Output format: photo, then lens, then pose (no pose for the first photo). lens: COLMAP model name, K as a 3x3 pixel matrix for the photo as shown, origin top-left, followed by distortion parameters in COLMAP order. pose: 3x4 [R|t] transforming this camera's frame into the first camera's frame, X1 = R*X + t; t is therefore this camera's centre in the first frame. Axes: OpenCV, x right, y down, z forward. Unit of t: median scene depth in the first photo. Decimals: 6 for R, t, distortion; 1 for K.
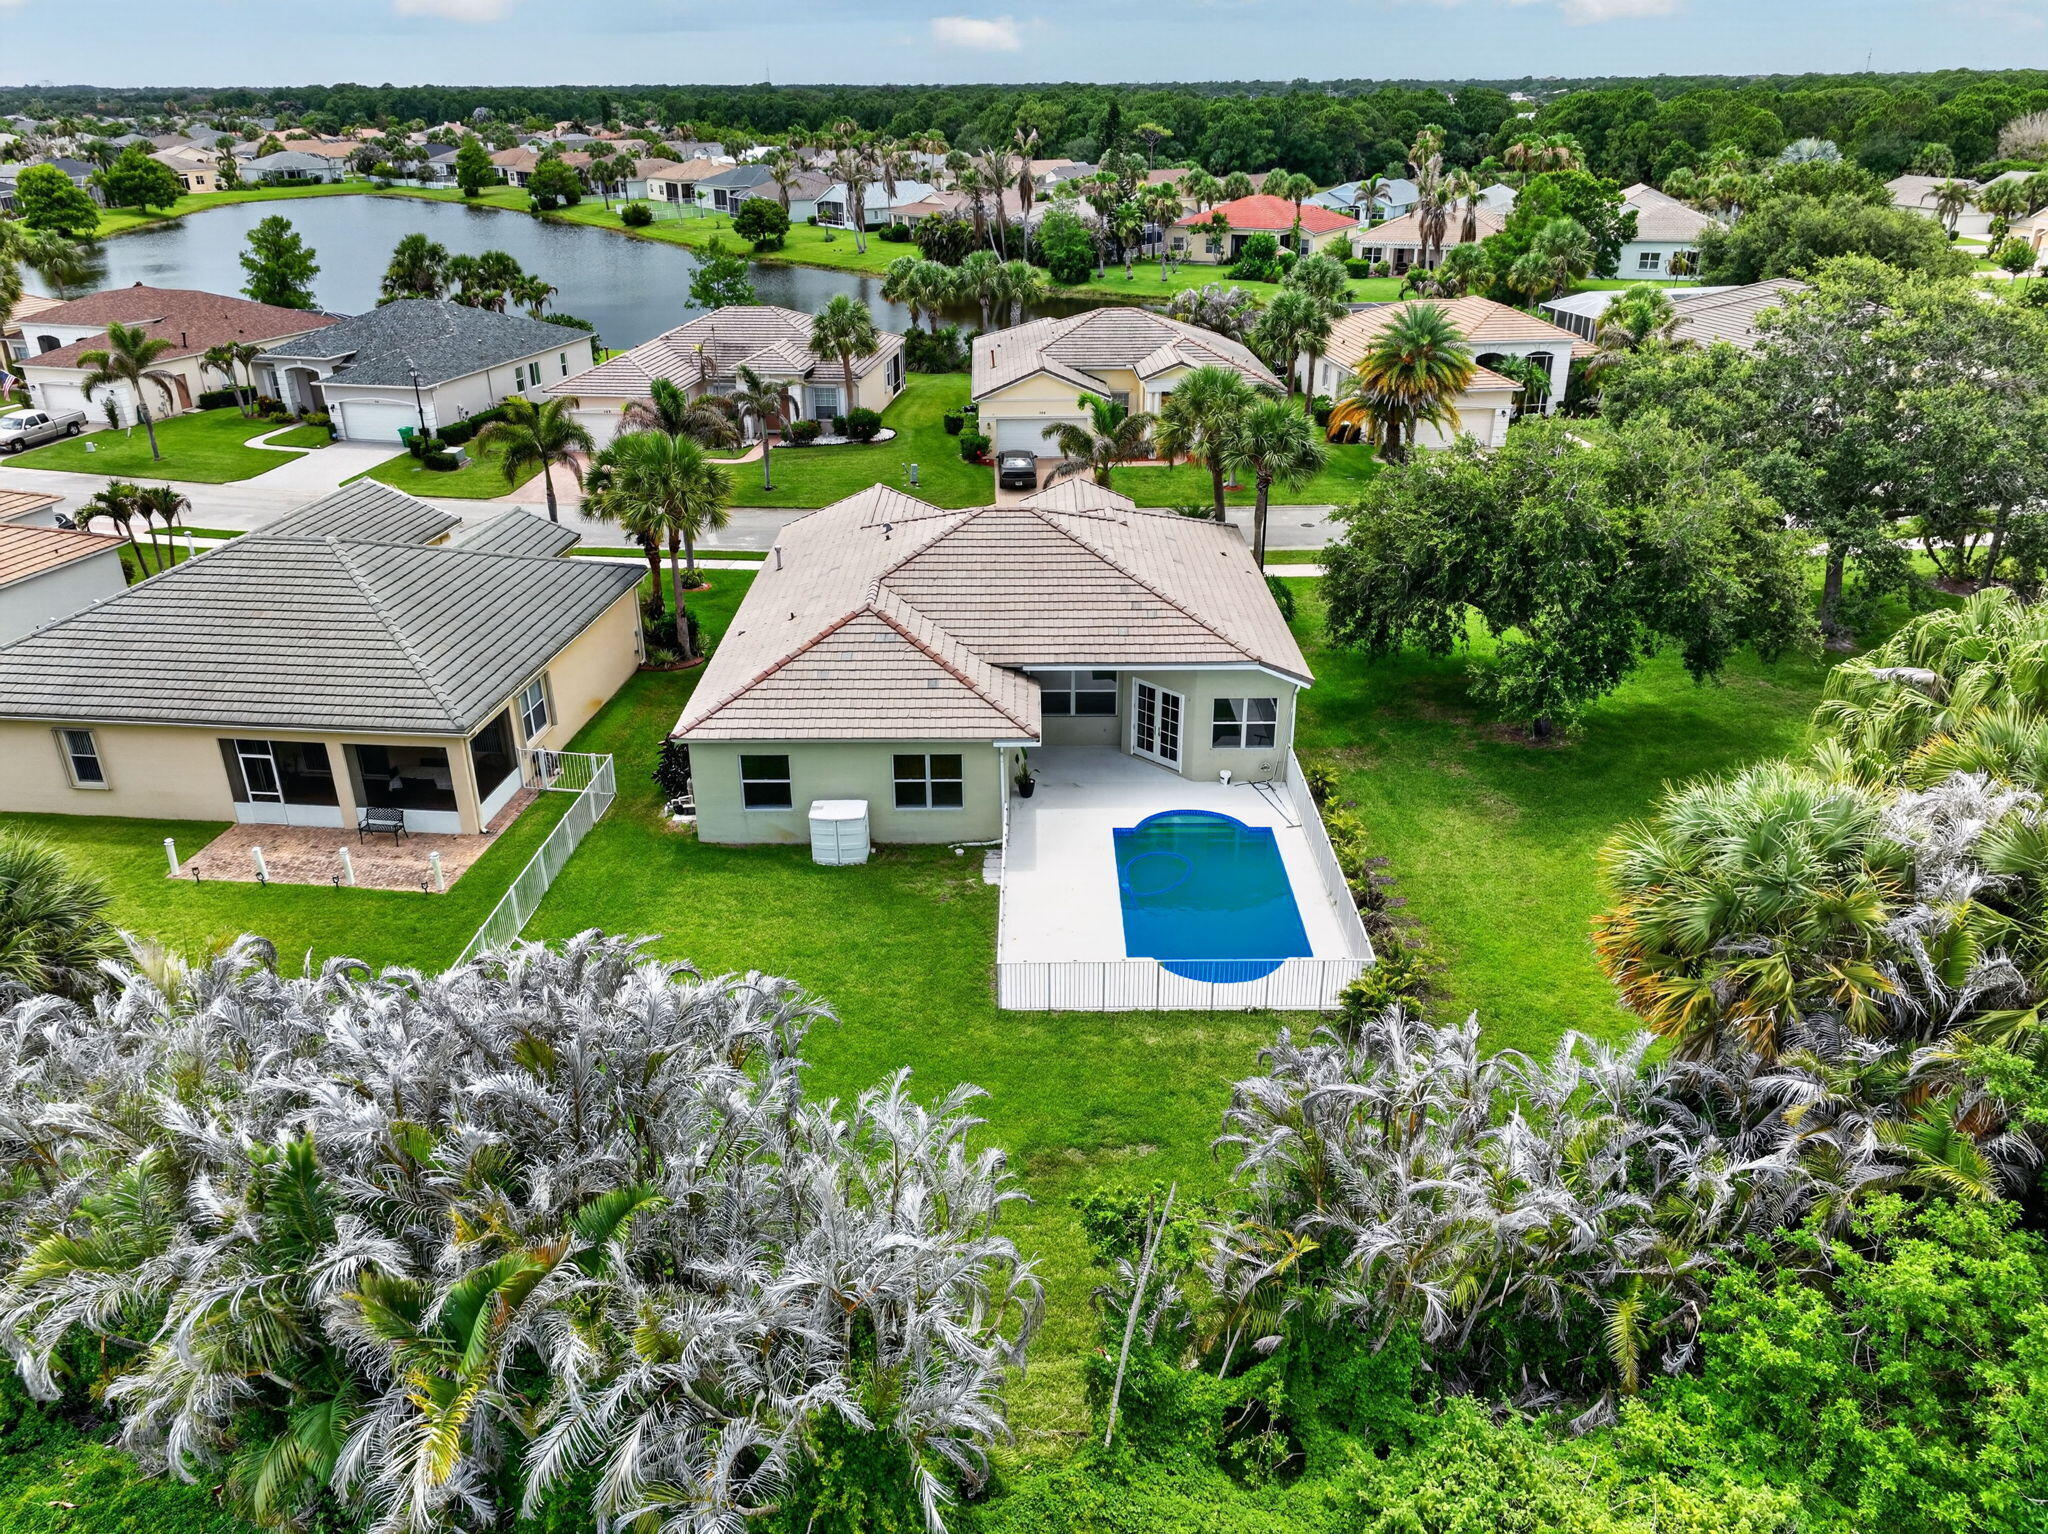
lens RADIAL K [[1447.1, 0, 1020.9], [0, 1447.1, 773.9], [0, 0, 1]] dist [-0.012626, 0.028103]
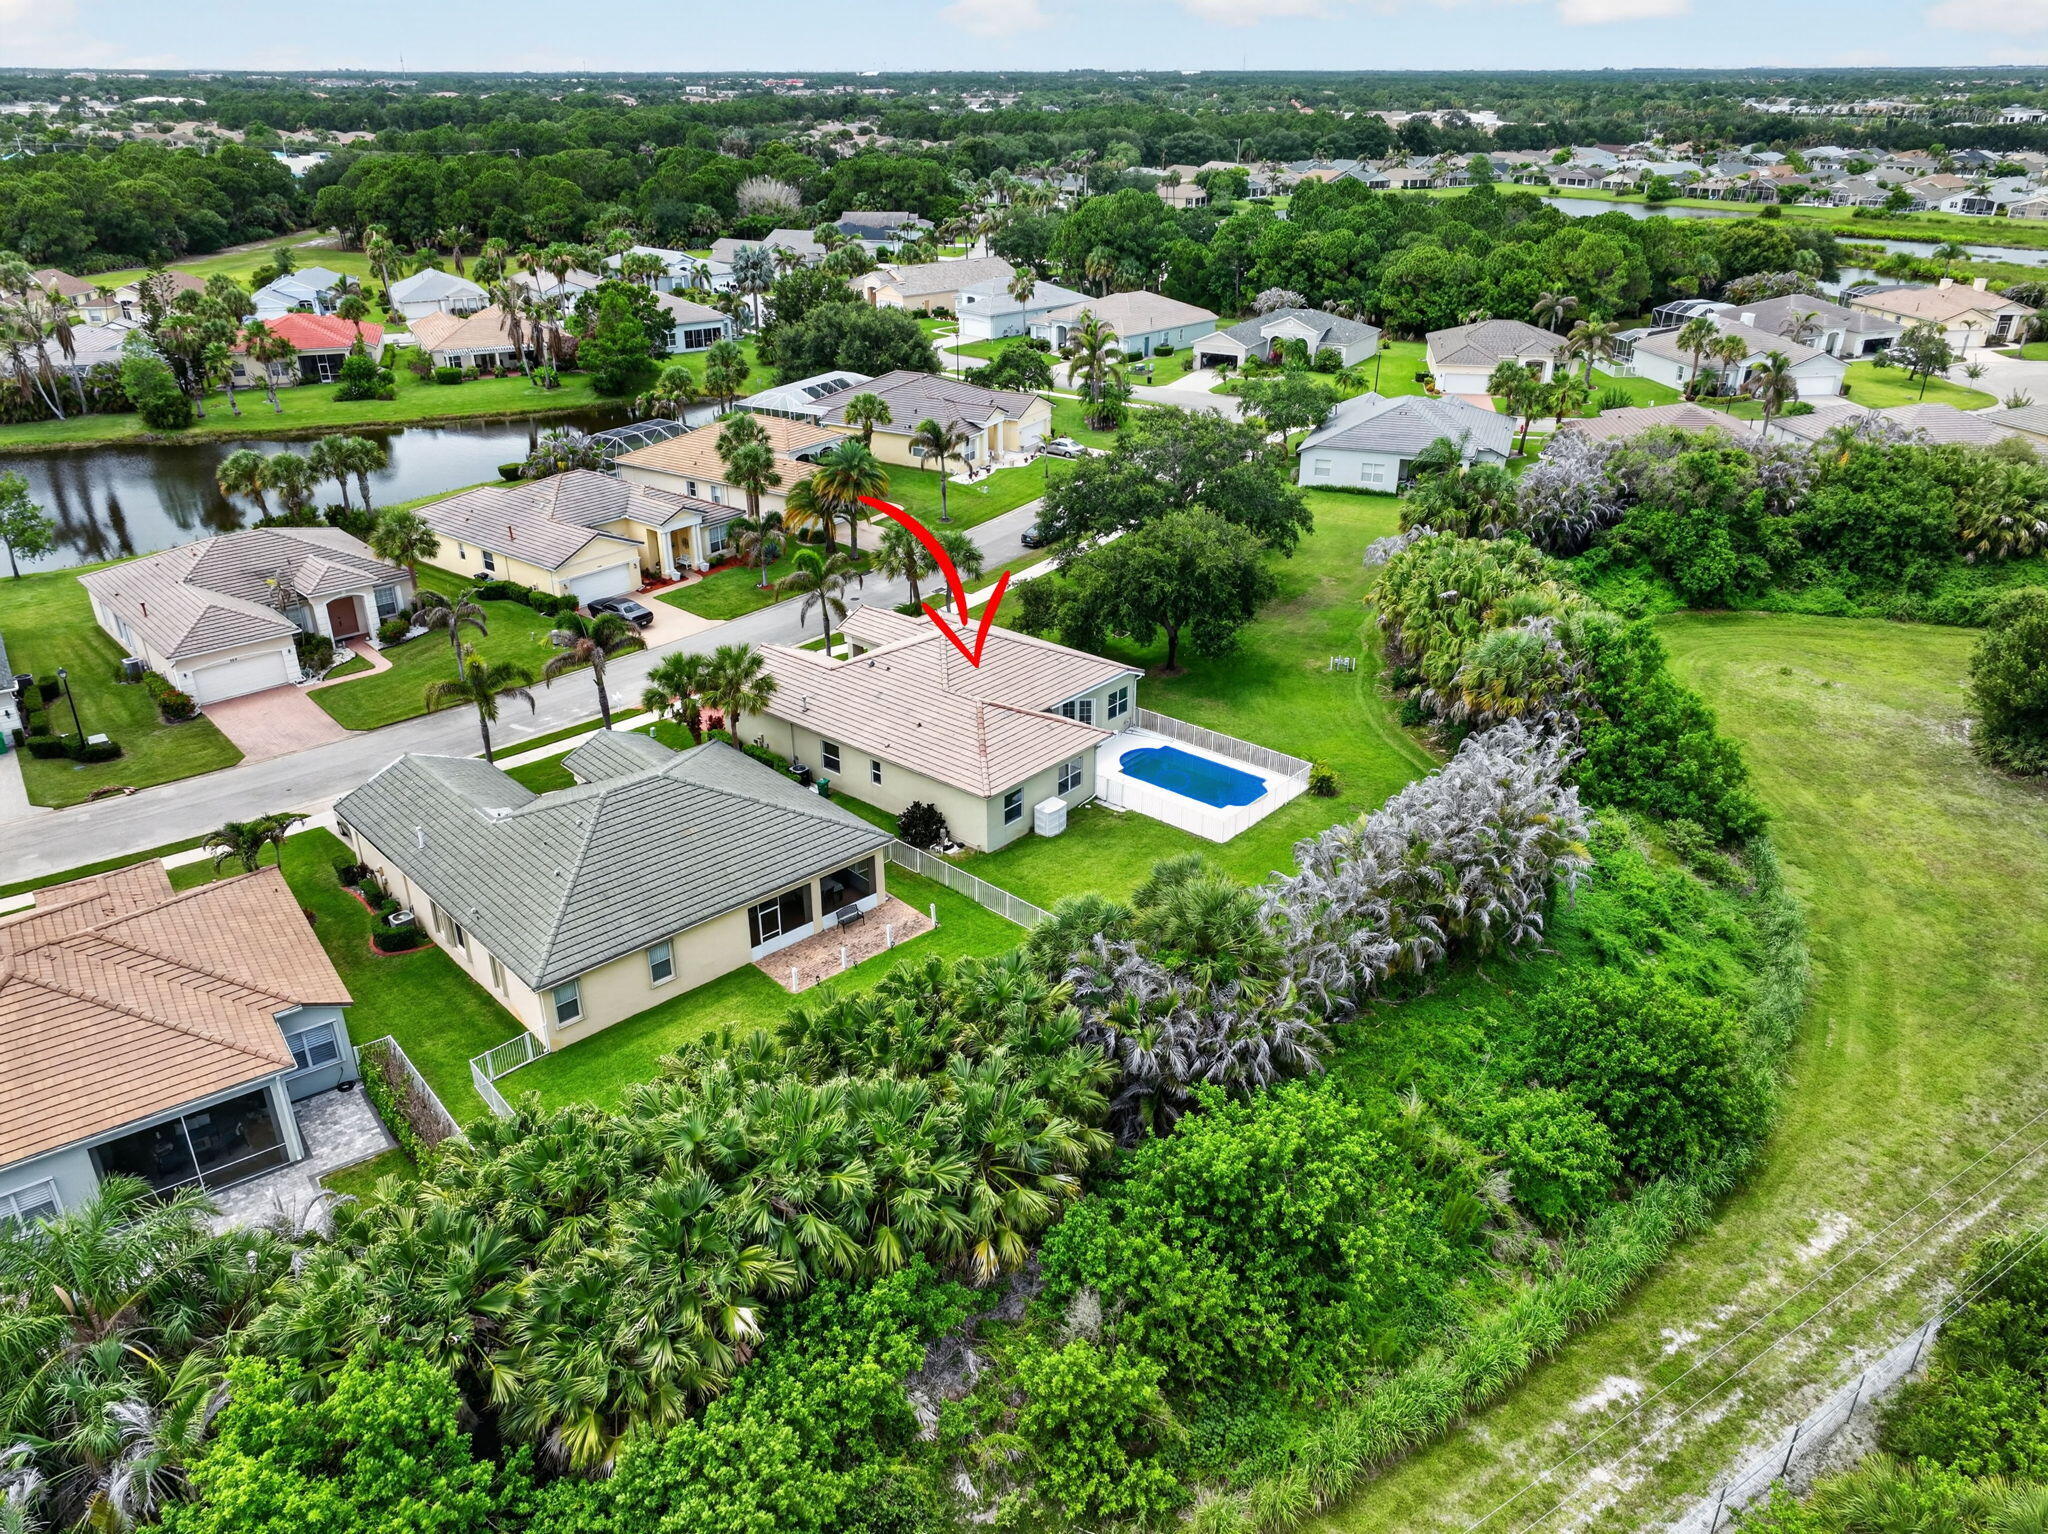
lens RADIAL K [[1447.1, 0, 1031.0], [0, 1447.1, 755.7], [0, 0, 1]] dist [-0.012626, 0.028103]
pose [[0.645483, -0.319264, 0.693846, -1.236442], [0.323072, 0.937301, 0.130733, -0.249910], [-0.692081, 0.139777, 0.708157, -0.262038]]
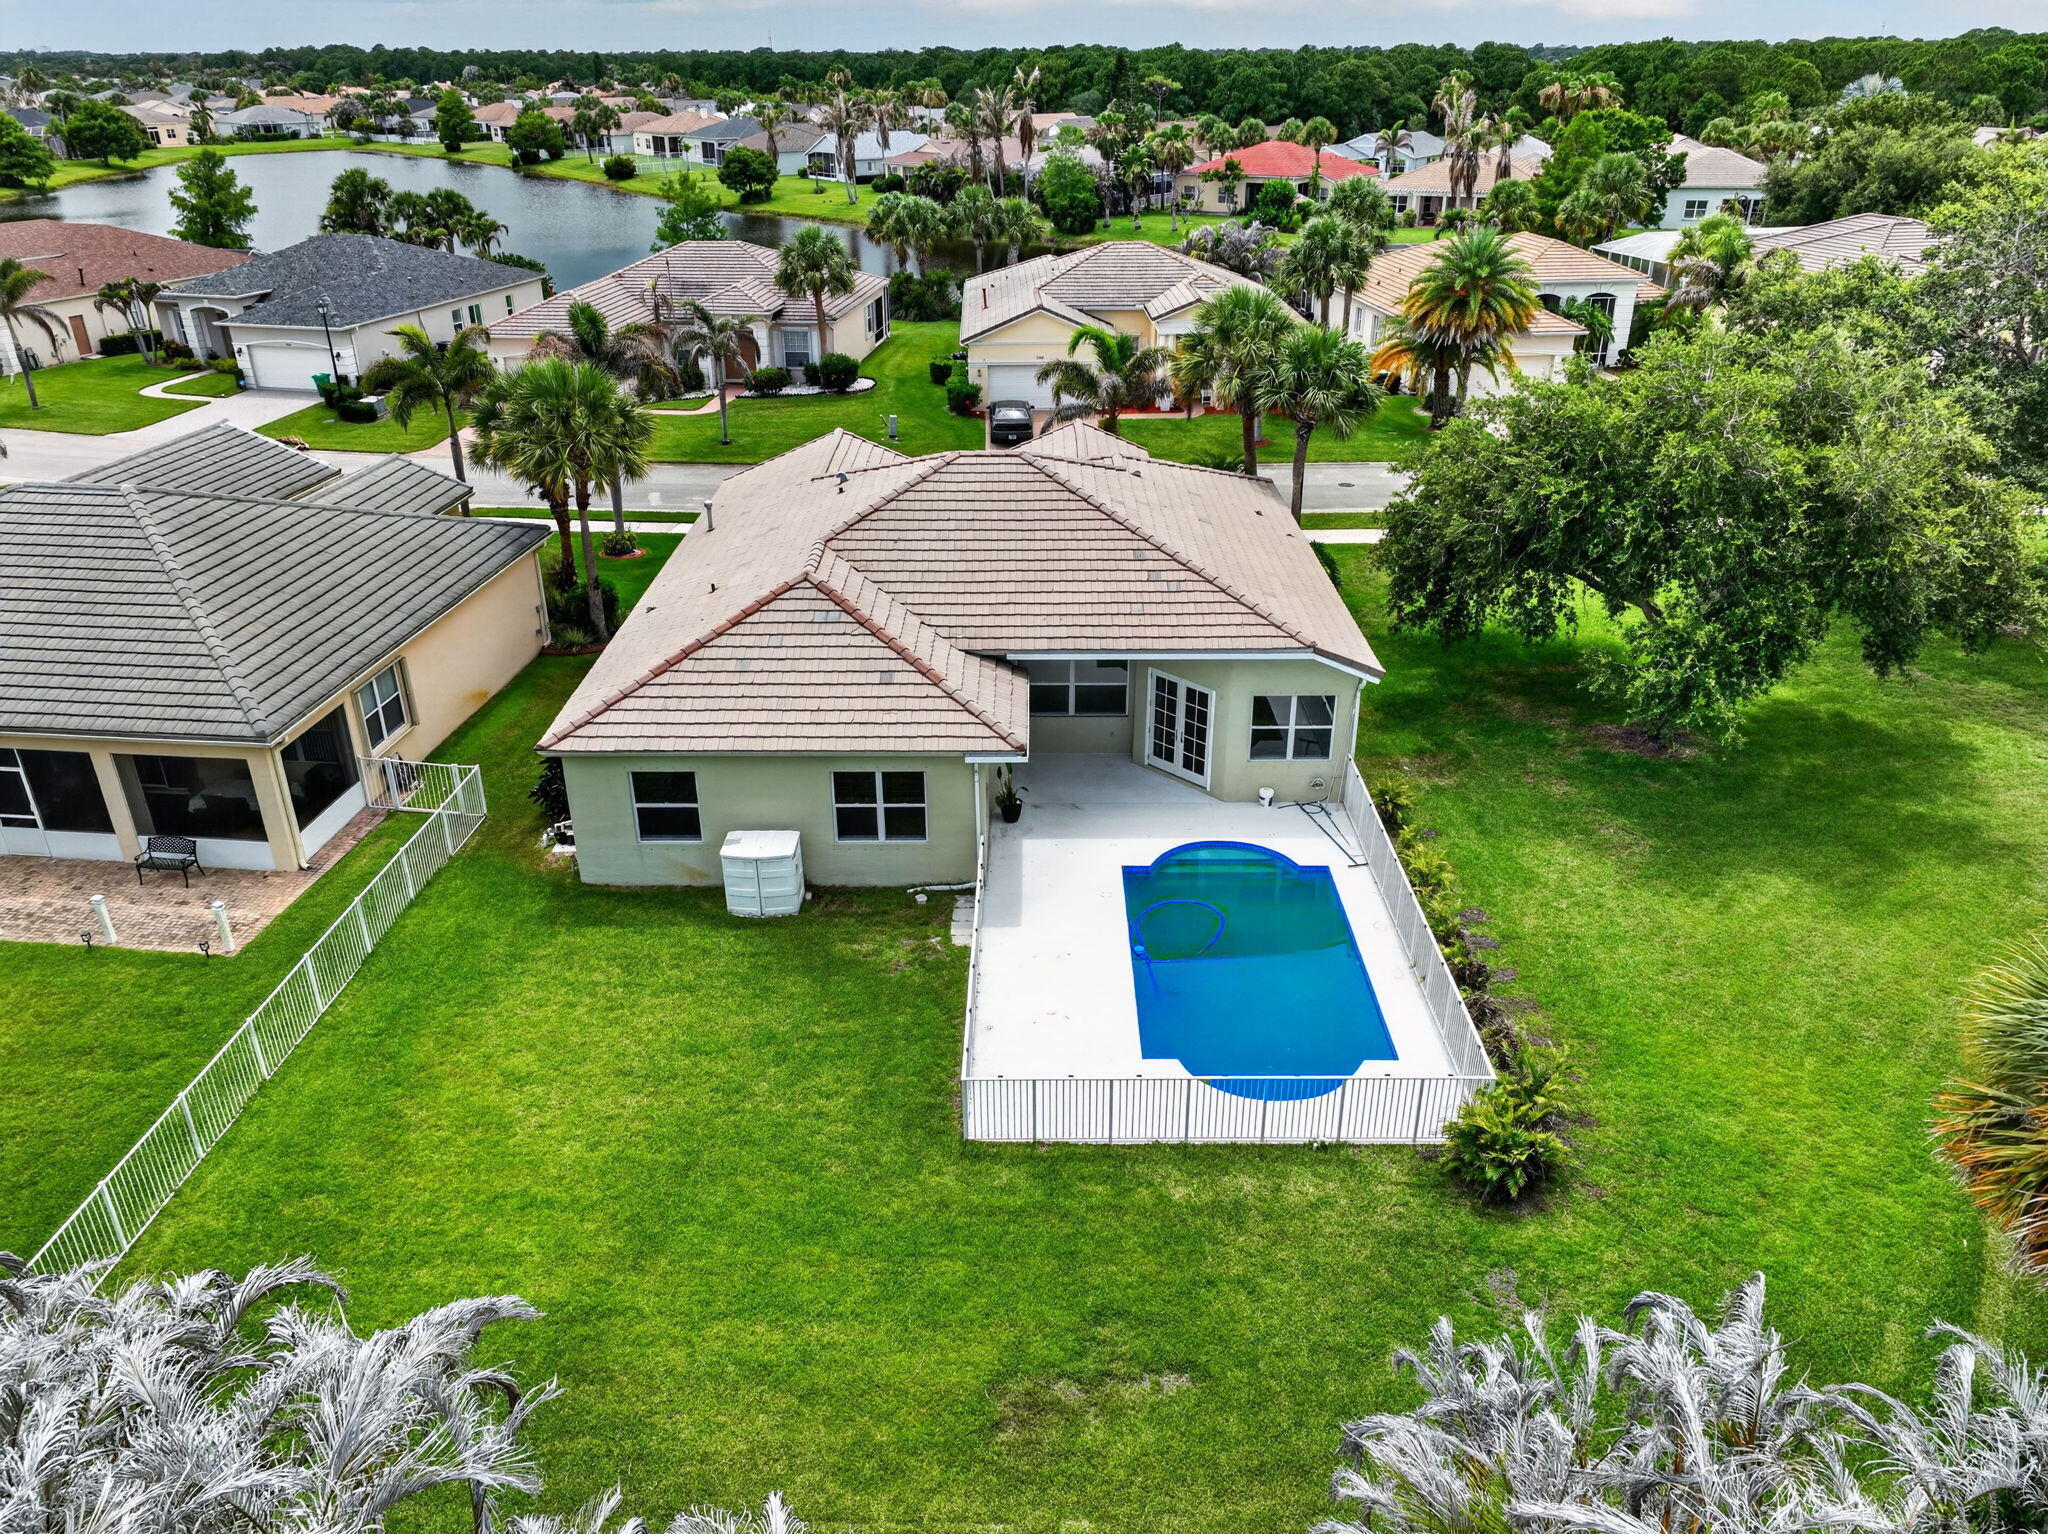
lens RADIAL K [[1447.1, 0, 1019.9], [0, 1447.1, 765.6], [0, 0, 1]] dist [-0.012626, 0.028103]
pose [[0.999992, 0.003194, -0.002533, 0.010131], [-0.003163, 0.999920, 0.012226, -0.023008], [0.002571, -0.012218, 0.999922, 0.215618]]
